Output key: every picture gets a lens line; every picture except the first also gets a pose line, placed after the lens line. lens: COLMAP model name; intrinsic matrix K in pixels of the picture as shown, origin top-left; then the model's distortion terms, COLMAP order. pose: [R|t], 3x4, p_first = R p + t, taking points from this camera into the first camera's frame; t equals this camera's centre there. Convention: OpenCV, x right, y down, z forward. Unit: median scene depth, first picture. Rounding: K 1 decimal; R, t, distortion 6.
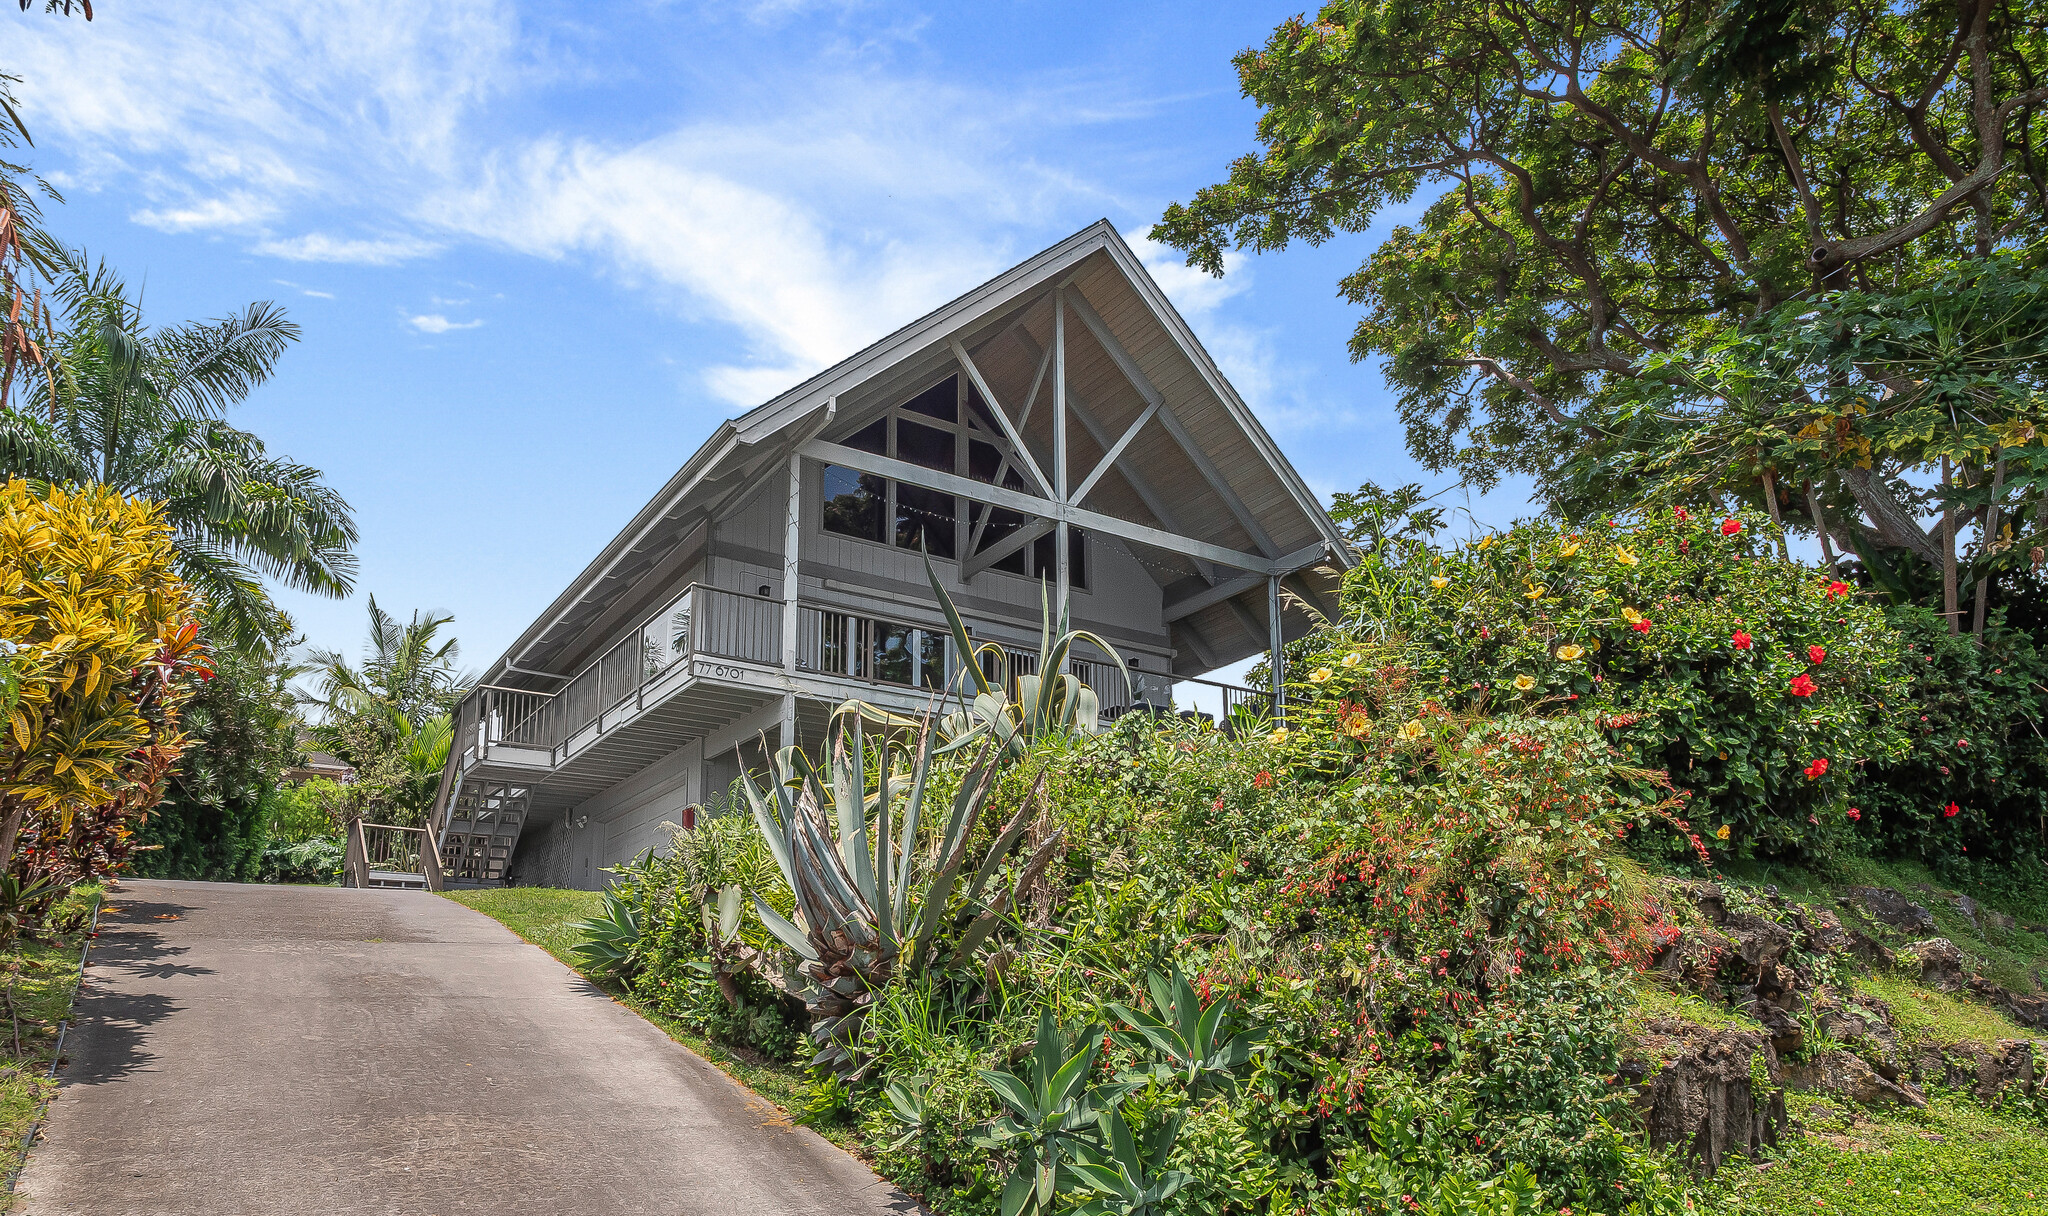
lens RADIAL K [[1283.7, 0, 1022.7], [0, 1283.7, 608.3], [0, 0, 1]] dist [0.000752, -0.000060]
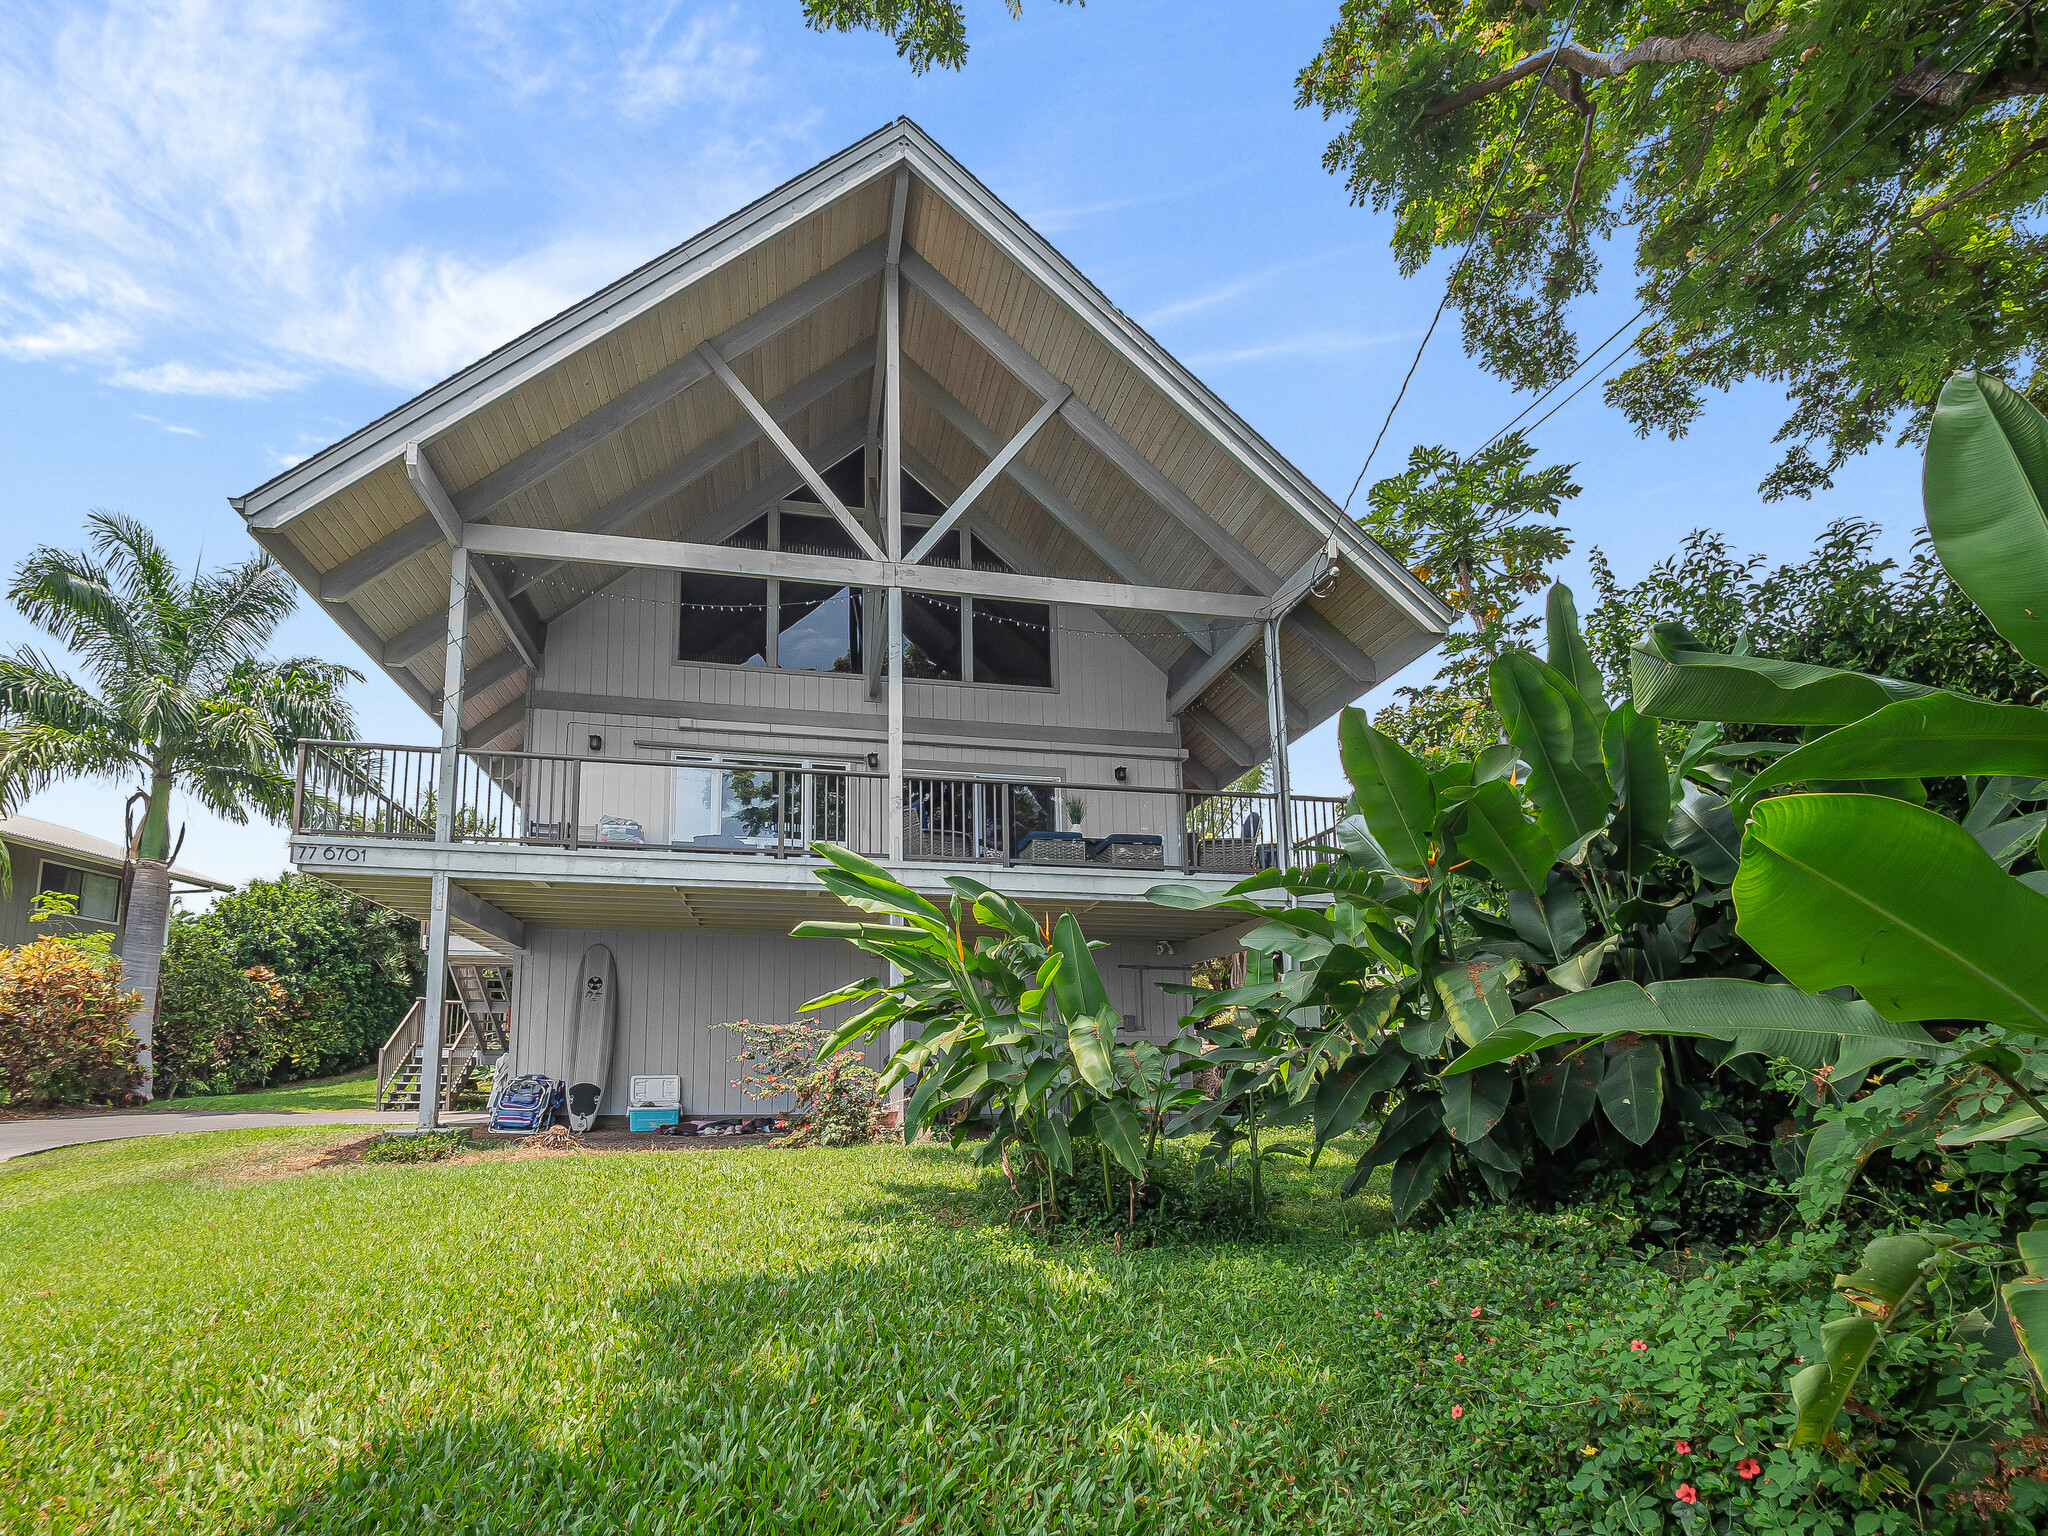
lens RADIAL K [[824.1, 0, 1074.9], [0, 824.1, 846.9], [0, 0, 1]] dist [0.000072, 0.000091]
pose [[0.914477, -0.083144, -0.396004, 0.278817], [0.123500, 0.989315, 0.077480, 0.049060], [0.385331, -0.119760, 0.914974, 0.588349]]
